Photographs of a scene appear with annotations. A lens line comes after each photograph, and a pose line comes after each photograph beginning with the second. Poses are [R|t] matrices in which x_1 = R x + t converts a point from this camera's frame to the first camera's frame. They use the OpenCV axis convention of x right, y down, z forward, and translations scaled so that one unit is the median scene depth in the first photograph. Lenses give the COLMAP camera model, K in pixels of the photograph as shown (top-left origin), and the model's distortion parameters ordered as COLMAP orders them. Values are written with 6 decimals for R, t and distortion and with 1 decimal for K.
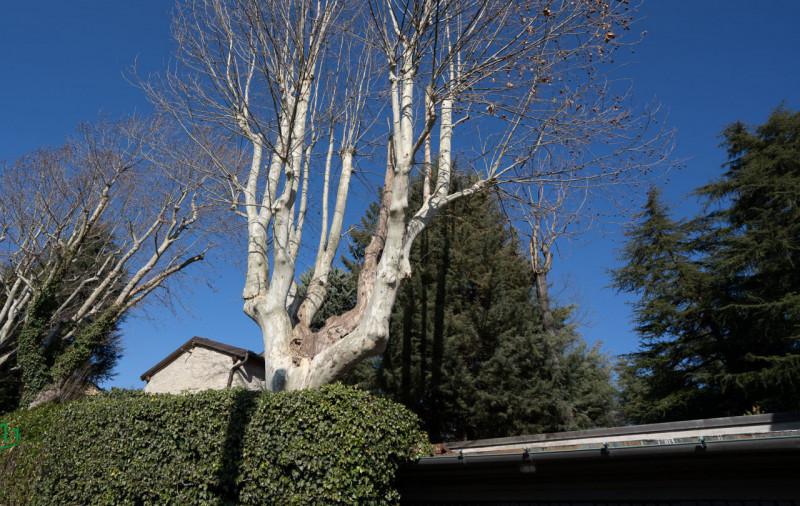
lens RADIAL K [[422.5, 0, 399.0], [0, 422.5, 205.1], [0, 0, 1]] dist [-0.027469, 0.002459]
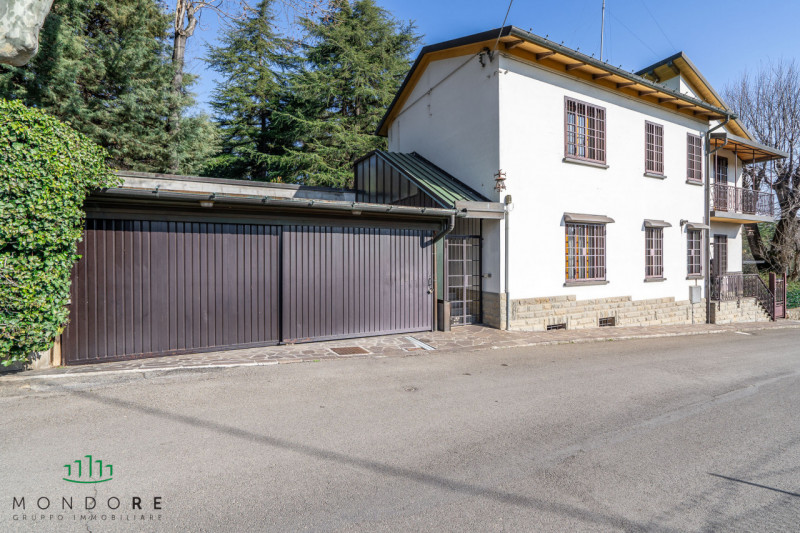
lens RADIAL K [[365.5, 0, 403.3], [0, 365.5, 264.9], [0, 0, 1]] dist [0.010760, 0.000176]
pose [[0.407397, -0.085870, 0.909205, -0.342906], [-0.558940, 0.763883, 0.322596, -0.000379], [-0.722228, -0.639616, 0.263208, 0.020017]]
